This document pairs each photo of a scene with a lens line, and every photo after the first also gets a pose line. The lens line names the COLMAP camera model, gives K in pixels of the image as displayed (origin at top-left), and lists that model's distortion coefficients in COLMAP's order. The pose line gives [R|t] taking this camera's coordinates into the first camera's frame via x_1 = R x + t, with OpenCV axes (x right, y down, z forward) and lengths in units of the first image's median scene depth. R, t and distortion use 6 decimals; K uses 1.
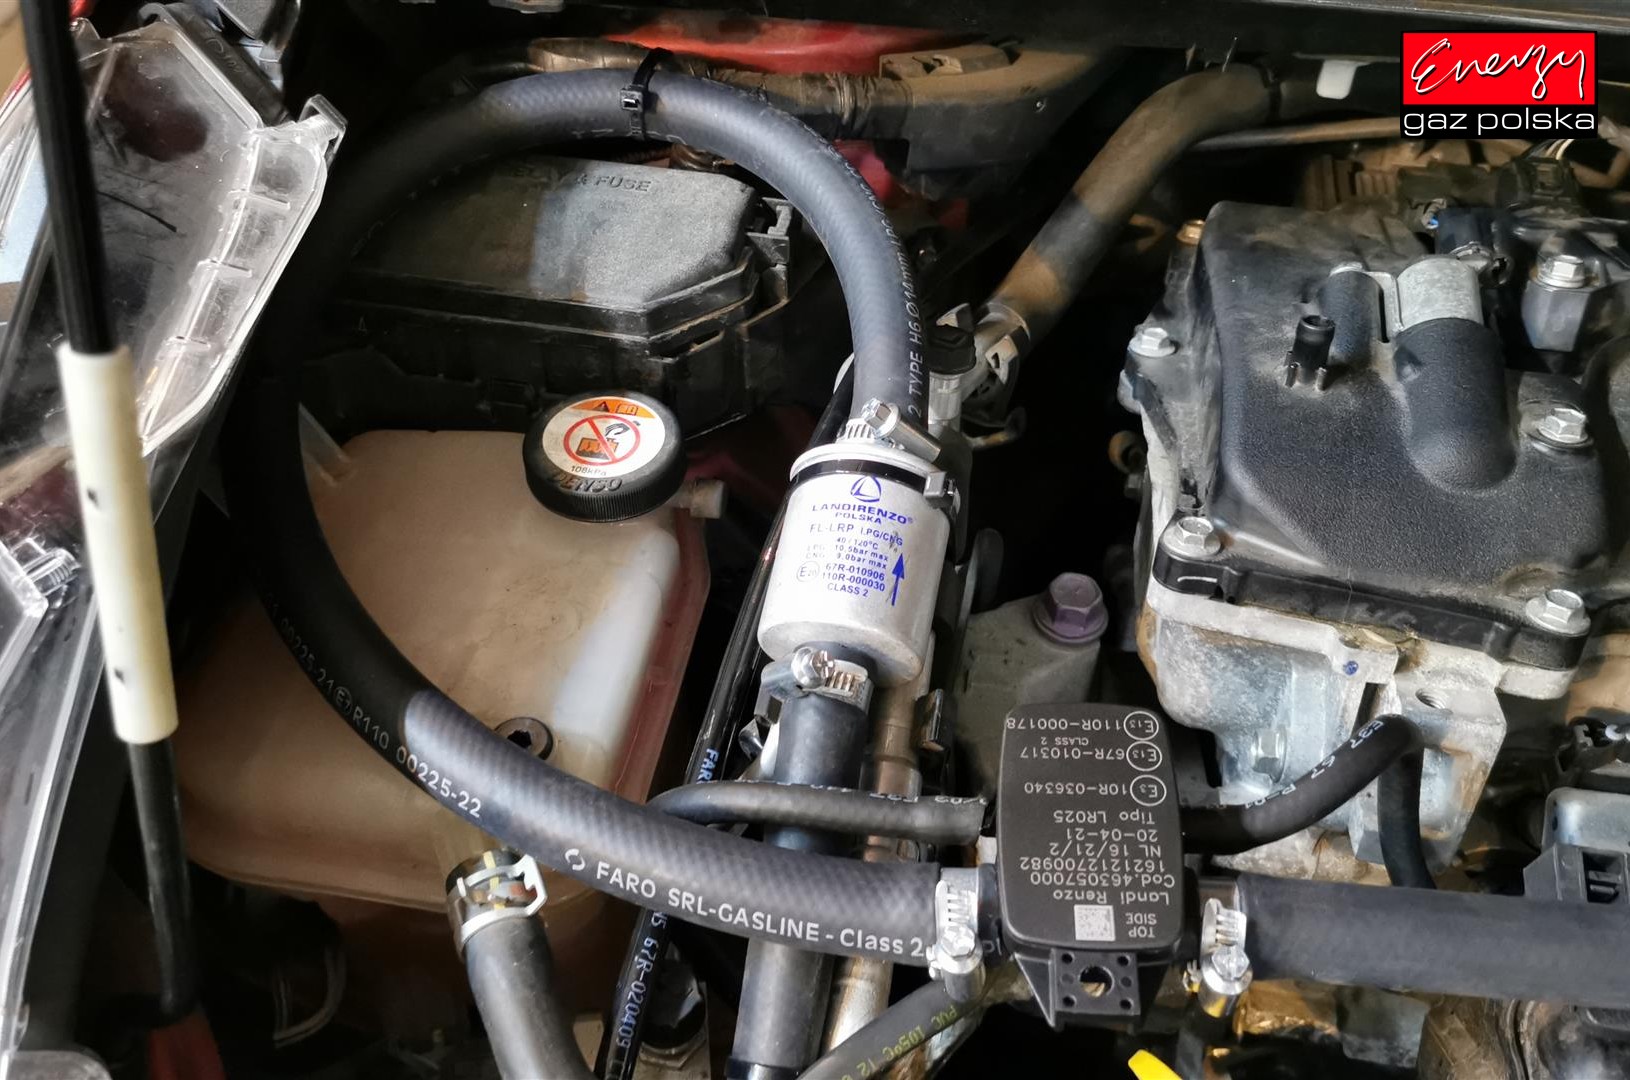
lens RADIAL K [[1500.8, 0, 813.7], [0, 1500.8, 524.8], [0, 0, 1]] dist [0.027214, 0.000000]
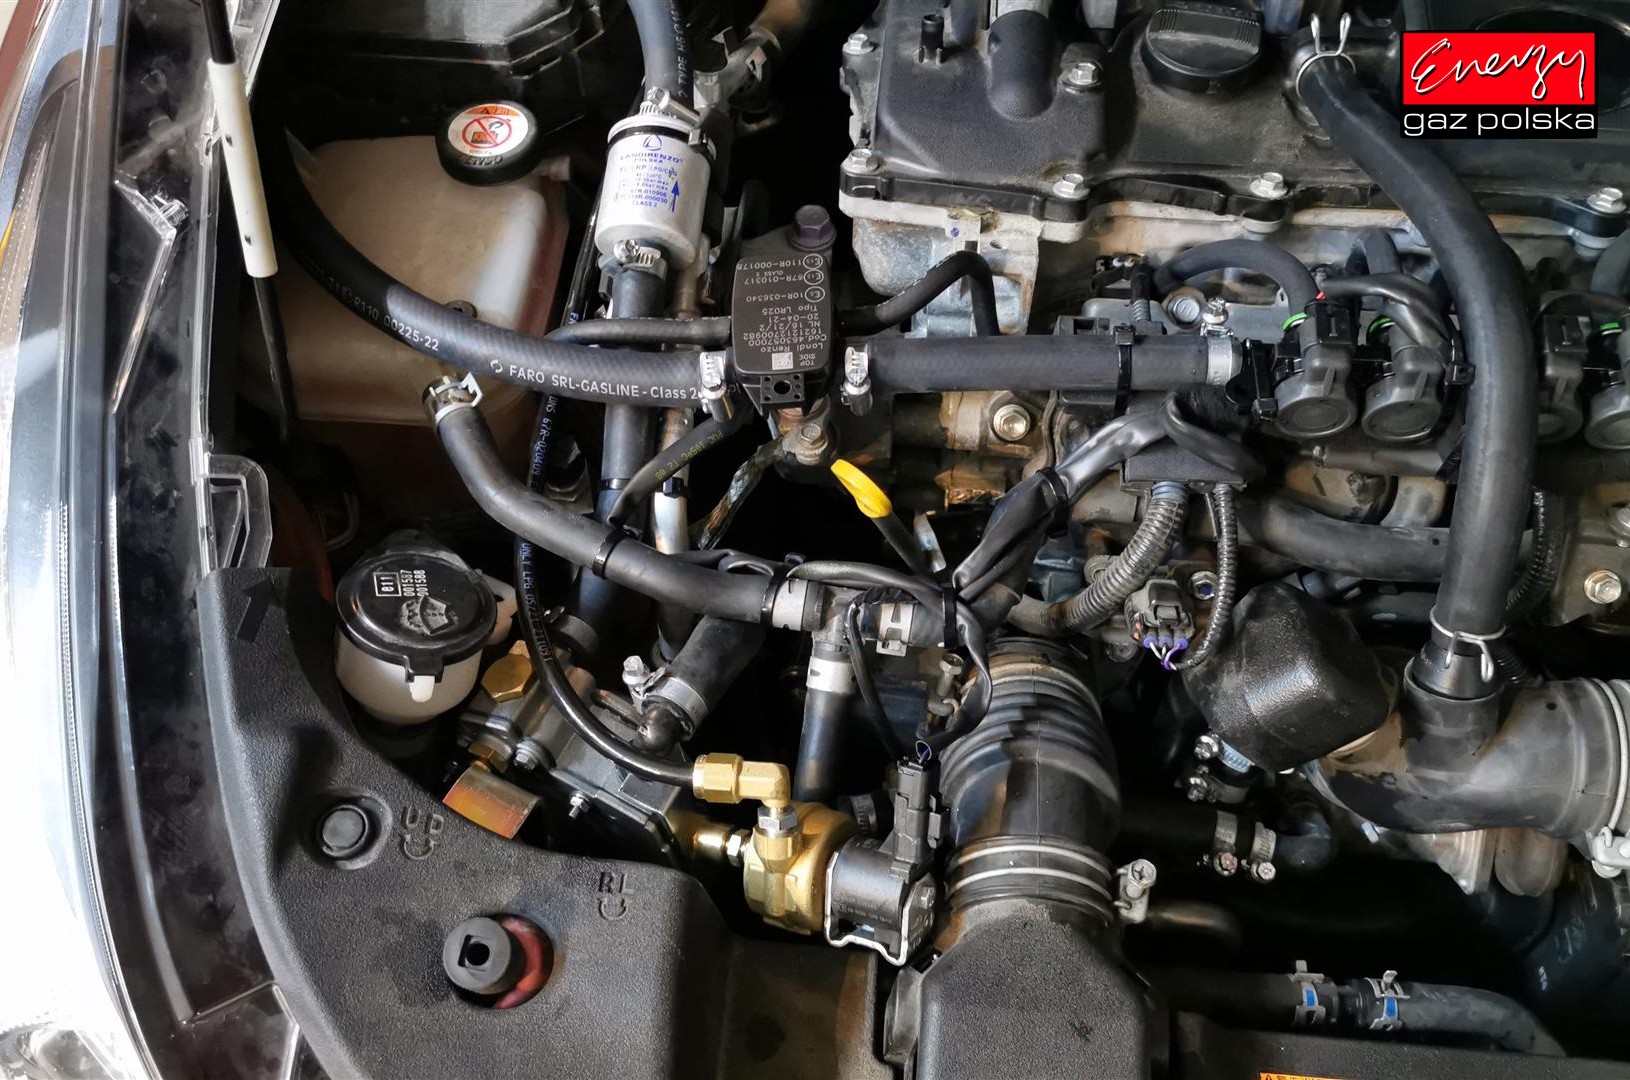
lens RADIAL K [[1500.8, 0, 810.9], [0, 1500.8, 531.1], [0, 0, 1]] dist [0.027214, 0.000000]
pose [[0.995456, -0.085163, 0.042590, 0.096622], [0.077553, 0.984663, 0.156283, 0.142852], [-0.055246, -0.152270, 0.986794, -0.654649]]
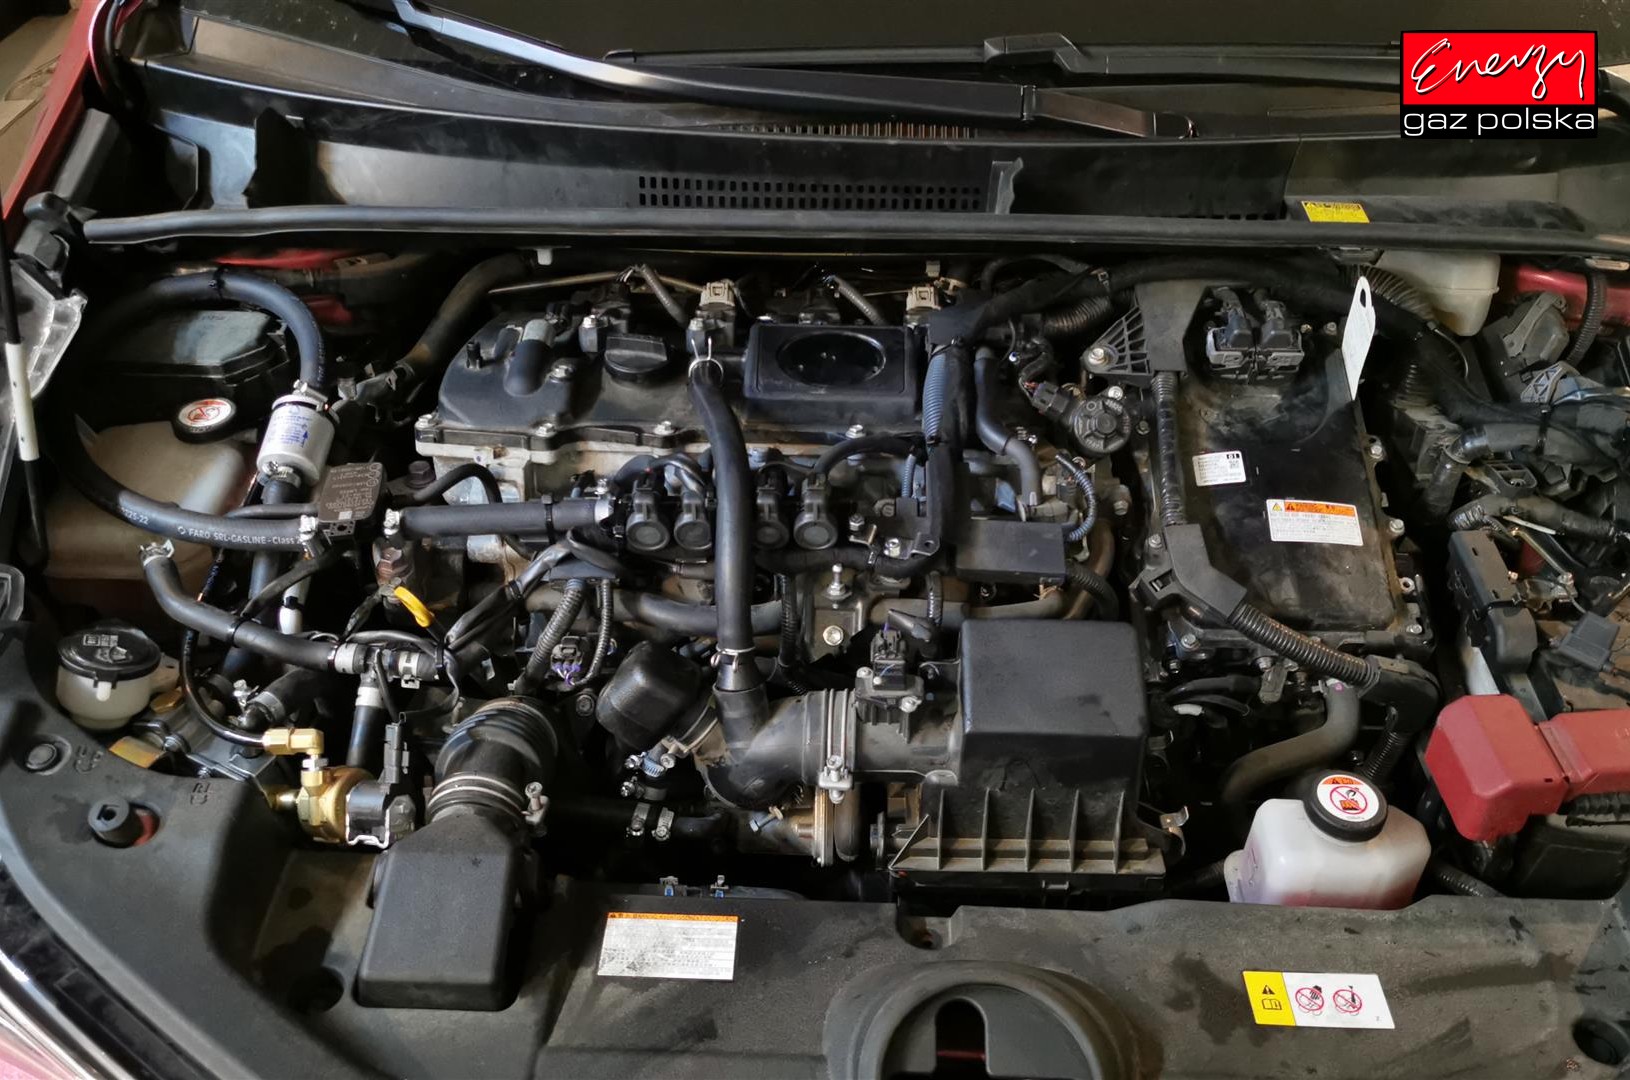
lens RADIAL K [[1500.8, 0, 830.8], [0, 1500.8, 527.9], [0, 0, 1]] dist [0.027214, 0.000000]
pose [[0.987340, -0.095105, 0.126941, 0.614277], [0.110619, 0.986426, -0.121354, 0.611204], [-0.113677, 0.133860, 0.984459, -1.743711]]
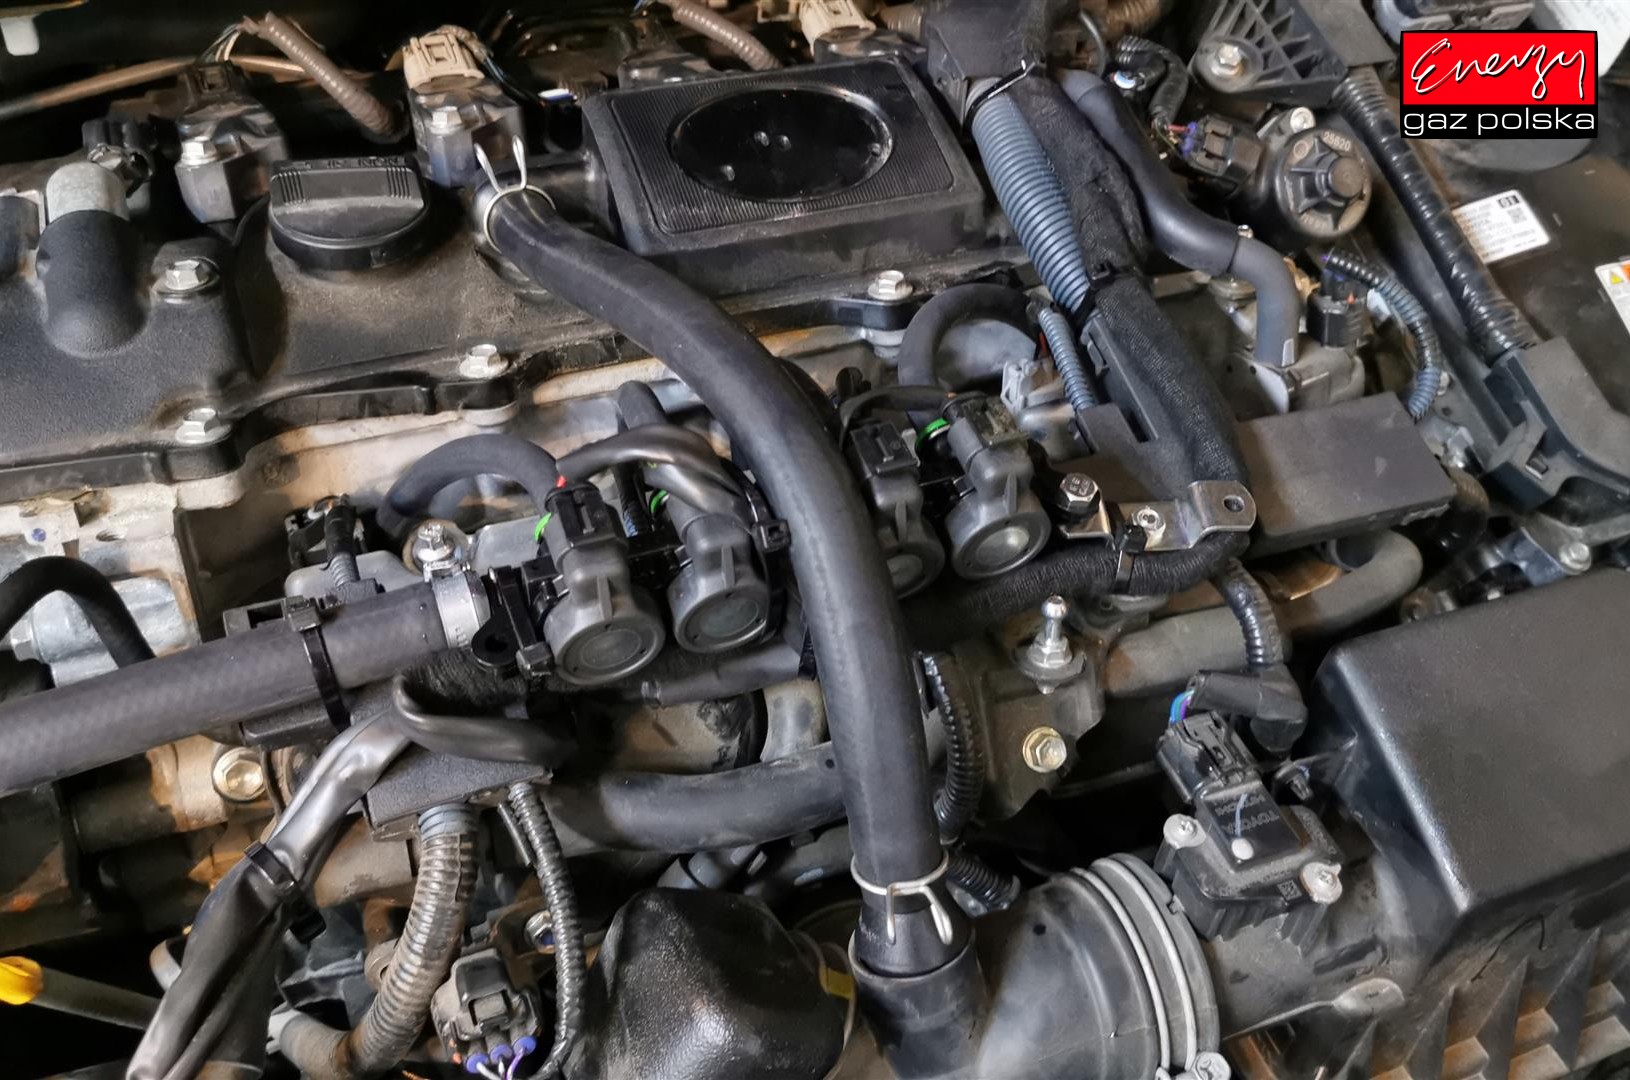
lens RADIAL K [[1500.8, 0, 817.3], [0, 1500.8, 532.0], [0, 0, 1]] dist [0.027214, 0.000000]
pose [[0.851660, -0.335848, 0.402345, 0.383677], [0.338469, 0.938588, 0.067012, 0.203364], [-0.400142, 0.079110, 0.913032, -0.217606]]
